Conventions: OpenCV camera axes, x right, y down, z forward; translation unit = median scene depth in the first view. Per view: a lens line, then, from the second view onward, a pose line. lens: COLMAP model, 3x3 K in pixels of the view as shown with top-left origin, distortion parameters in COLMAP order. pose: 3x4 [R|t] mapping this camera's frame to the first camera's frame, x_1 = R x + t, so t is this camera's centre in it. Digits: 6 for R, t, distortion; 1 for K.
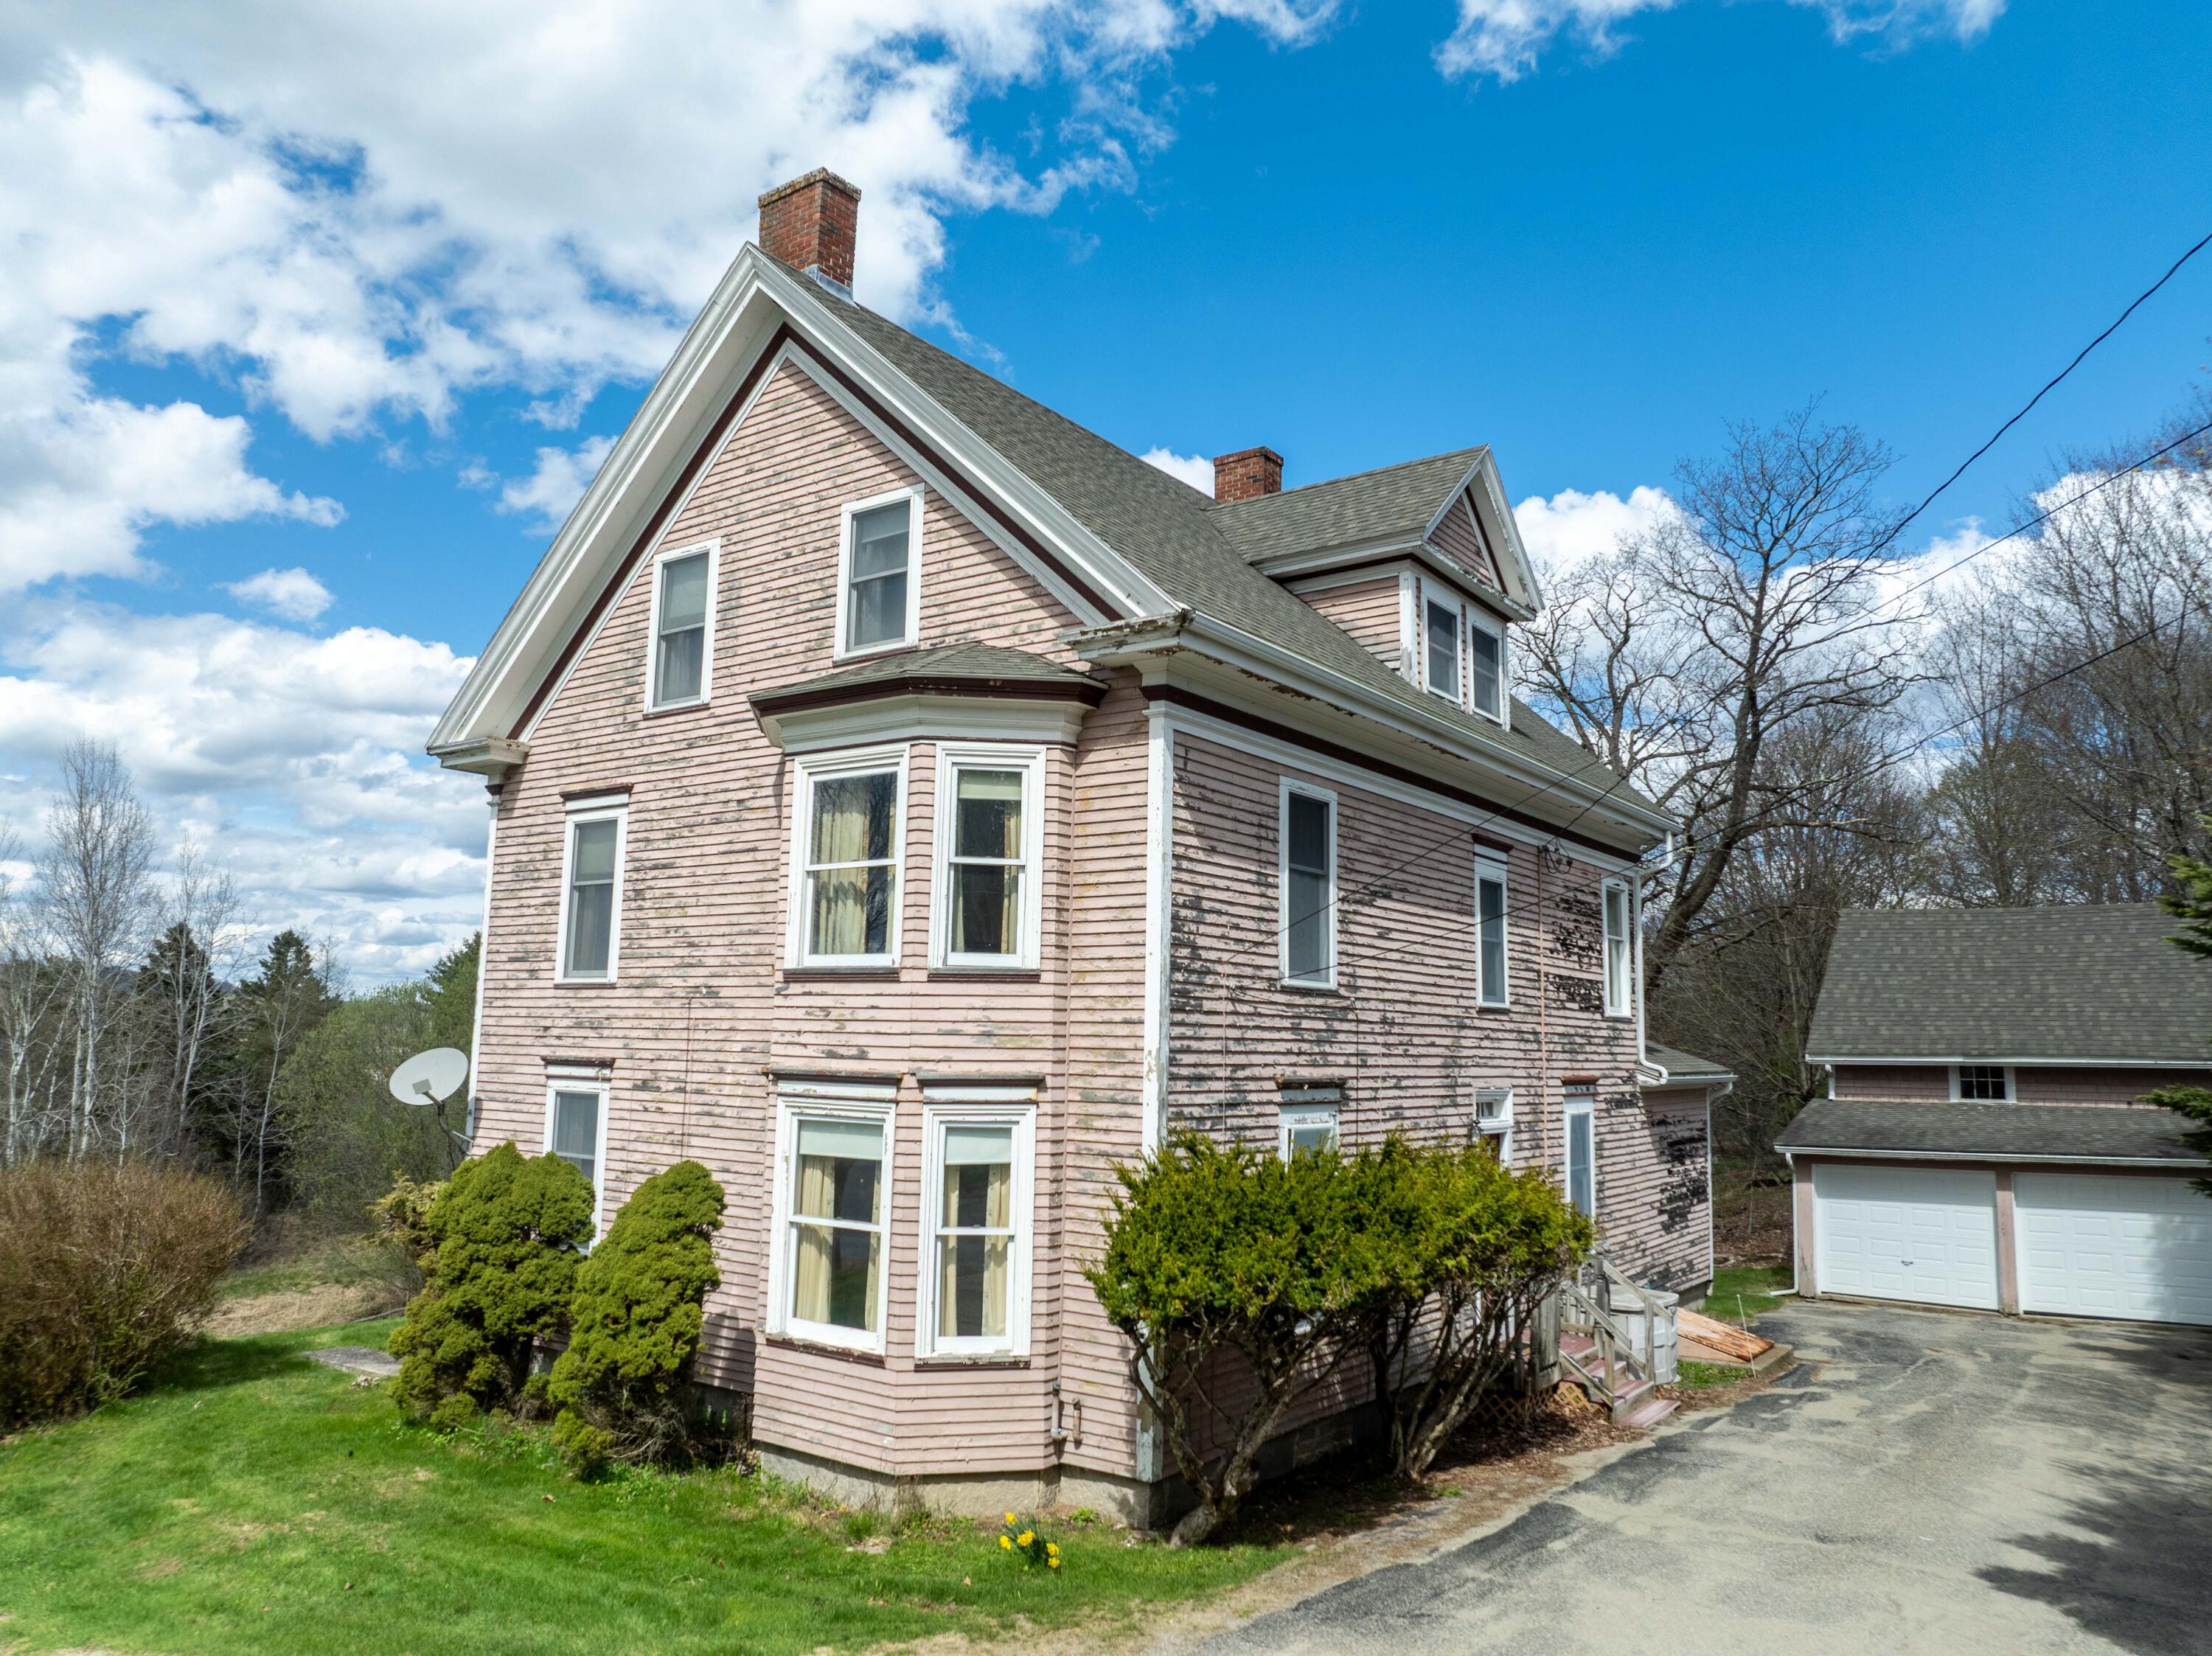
lens RADIAL K [[1574.7, 0, 1102.7], [0, 1574.7, 835.2], [0, 0, 1]] dist [-0.059219, 0.035617]
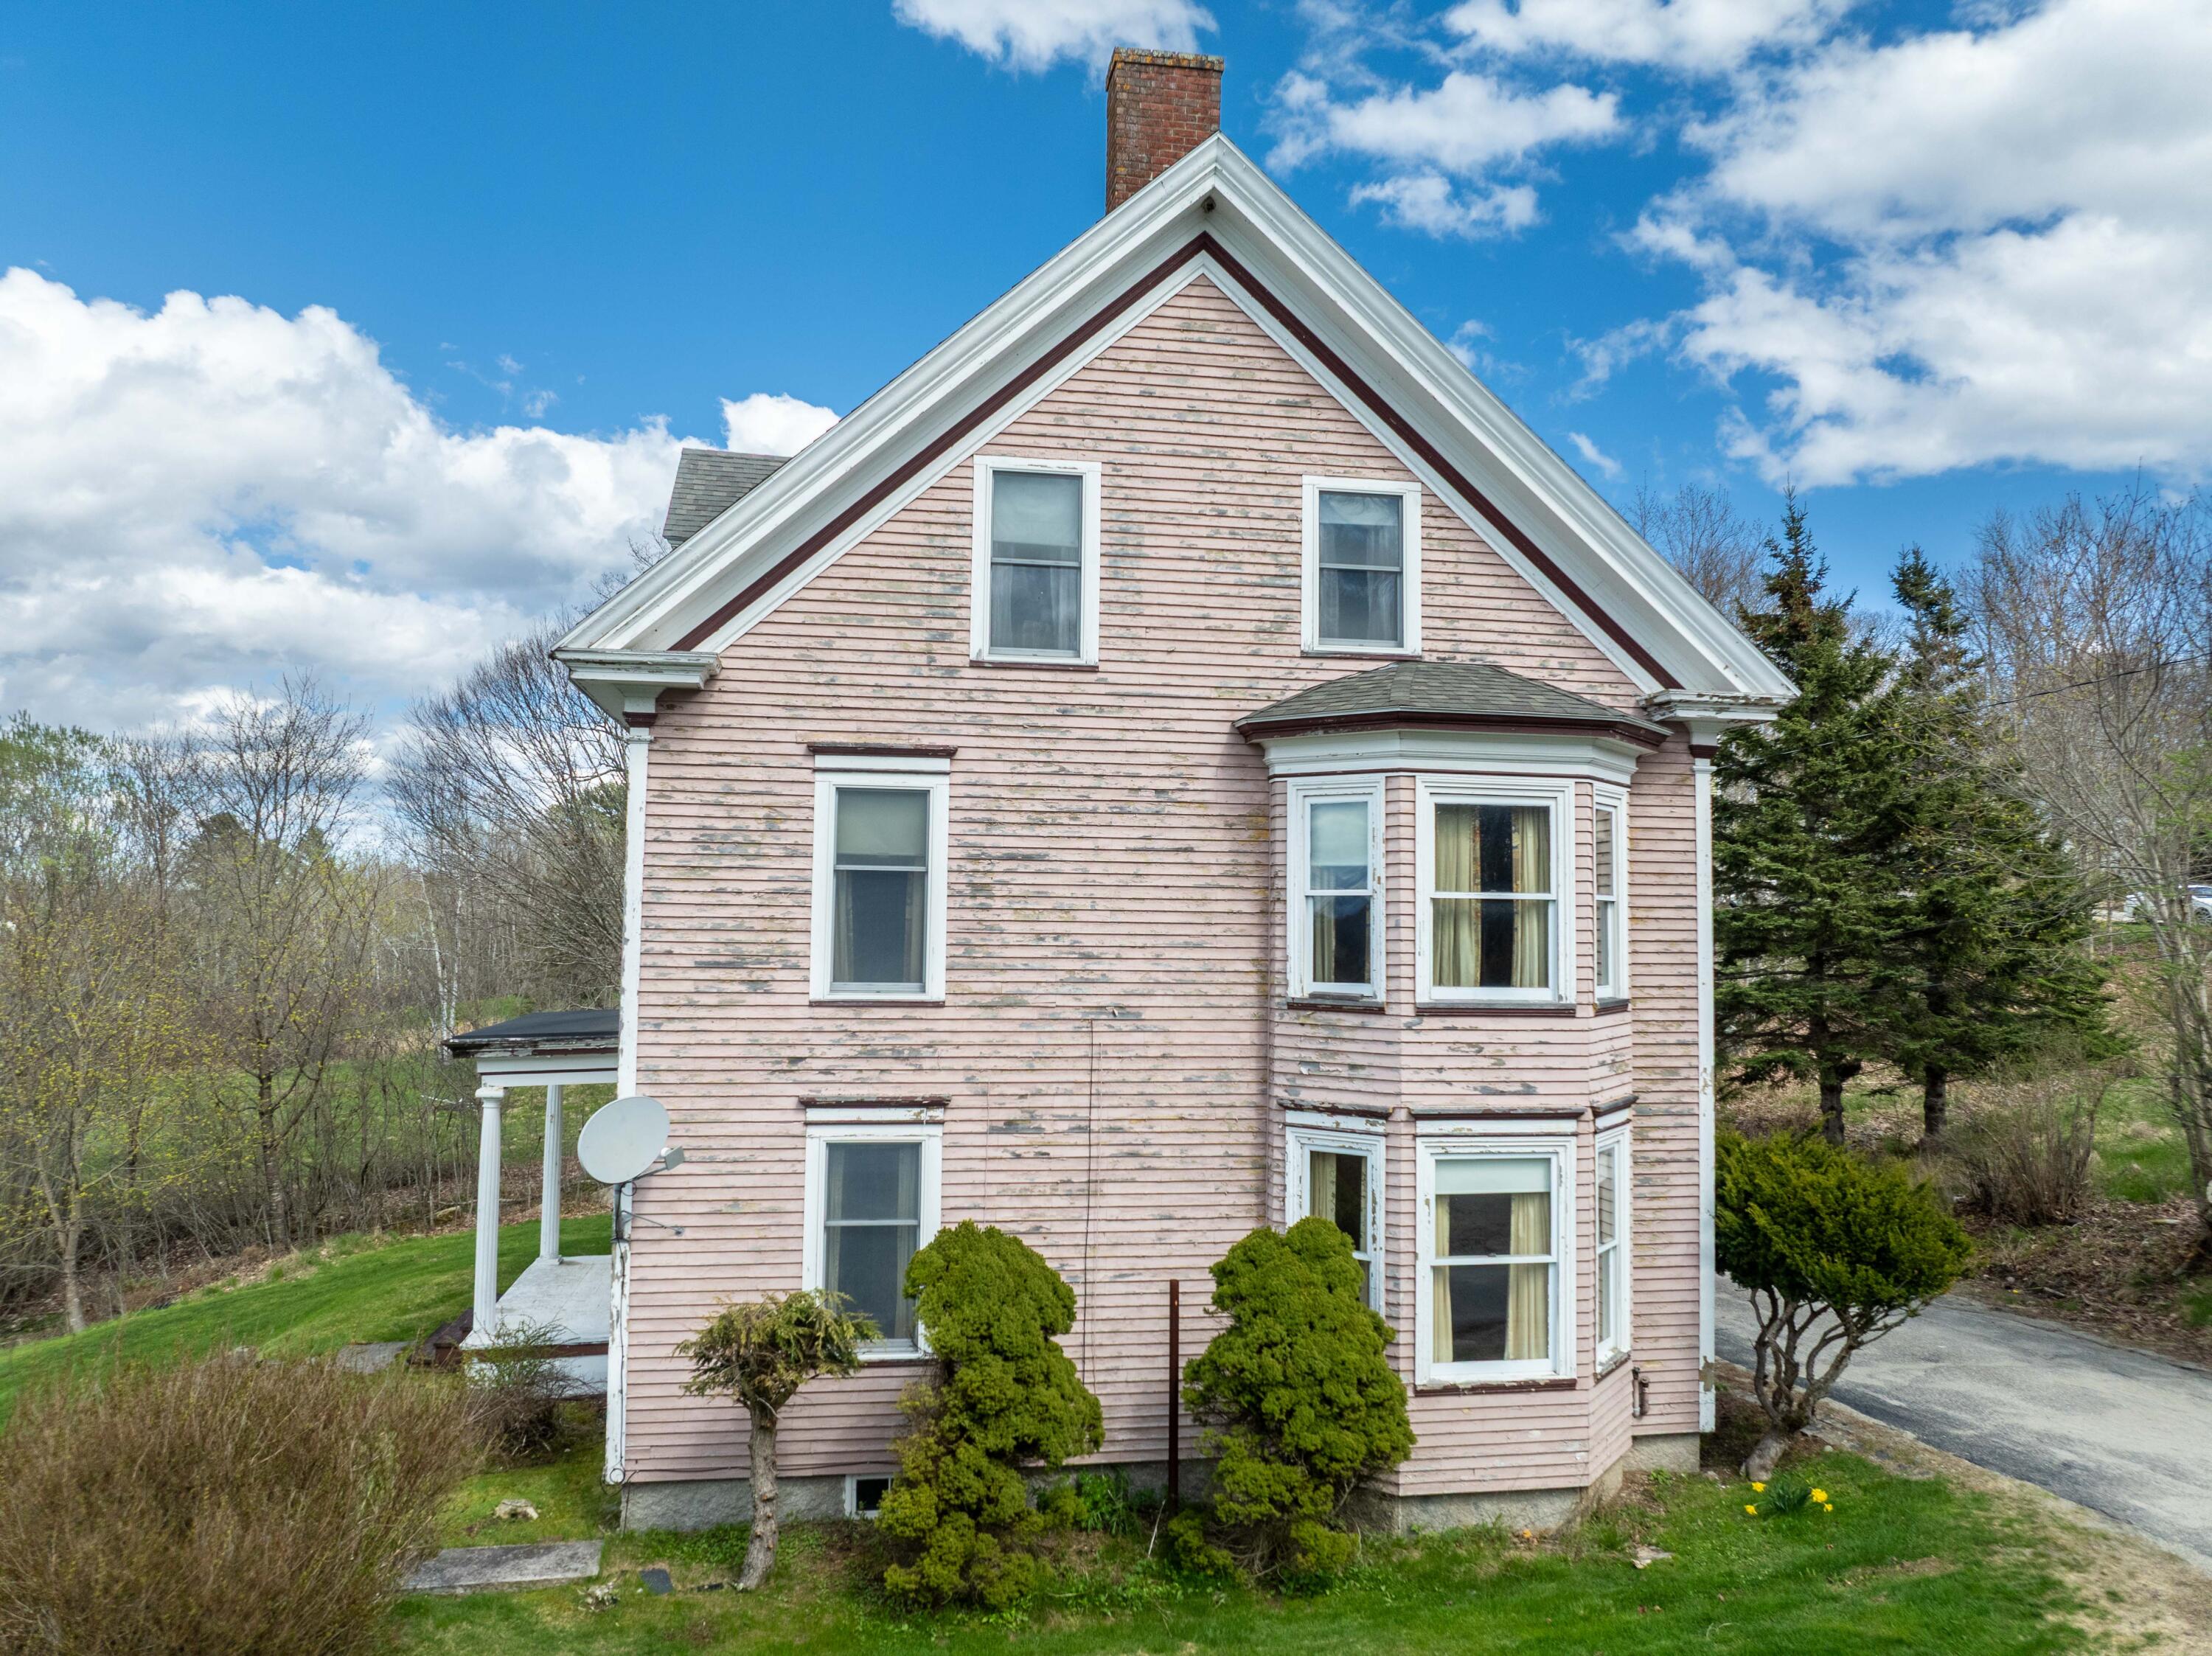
lens RADIAL K [[1574.7, 0, 1119.5], [0, 1574.7, 844.4], [0, 0, 1]] dist [-0.059219, 0.035617]
pose [[0.700927, 0.029354, 0.712629, -0.845135], [-0.094082, 0.994227, 0.051583, -0.034420], [-0.707000, -0.103201, 0.699643, 0.404065]]
